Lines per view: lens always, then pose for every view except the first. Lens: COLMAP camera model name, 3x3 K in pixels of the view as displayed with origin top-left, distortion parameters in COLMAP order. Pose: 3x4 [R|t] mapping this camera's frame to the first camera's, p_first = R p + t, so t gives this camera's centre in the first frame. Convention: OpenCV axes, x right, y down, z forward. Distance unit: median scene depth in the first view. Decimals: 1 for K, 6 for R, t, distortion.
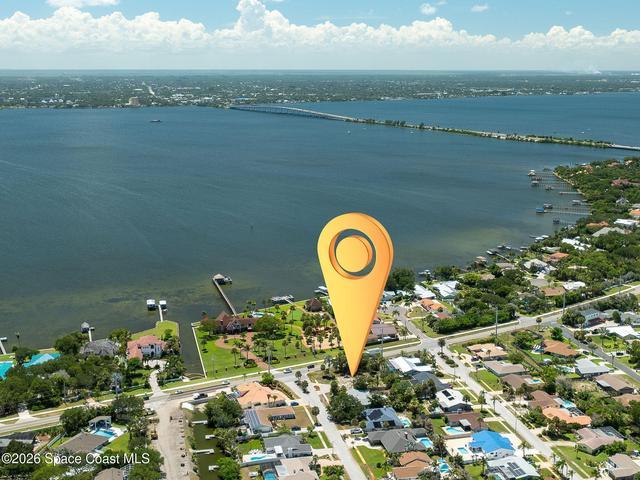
lens RADIAL K [[836.3, 0, 320.0], [0, 836.3, 240.0], [0, 0, 1]] dist [0.026977, 0.027556]
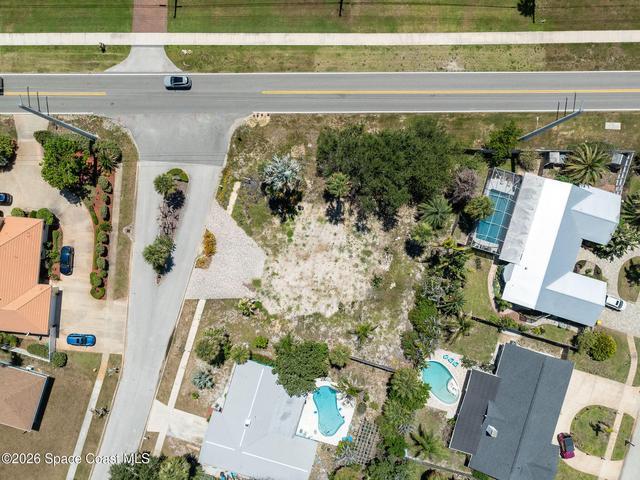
lens RADIAL K [[448.3, 0, 320.0], [0, 448.3, 240.0], [0, 0, 1]] dist [-0.003091, 0.008527]
pose [[0.873462, 0.486803, 0.009351, 0.026005], [-0.104148, 0.168041, 0.980263, 0.001194], [0.475624, -0.857196, 0.197476, 0.823550]]
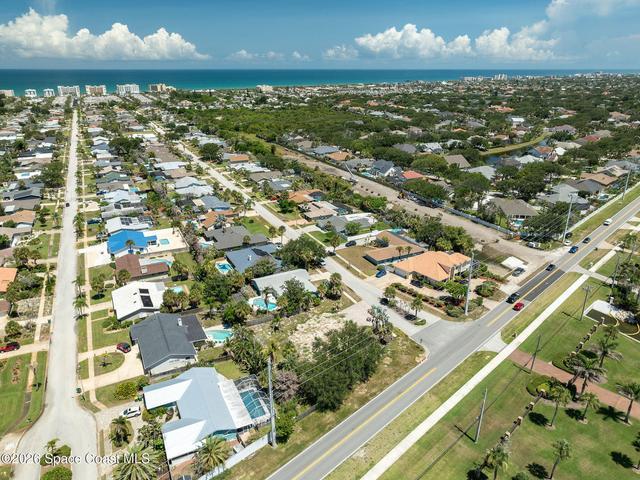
lens RADIAL K [[444.3, 0, 321.2], [0, 444.3, 242.1], [0, 0, 1]] dist [-0.001915, 0.004737]
pose [[-0.968122, 0.094054, -0.232149, 0.080993], [-0.047027, 0.842089, 0.537284, -0.019526], [0.246024, 0.531074, -0.810822, 1.005690]]
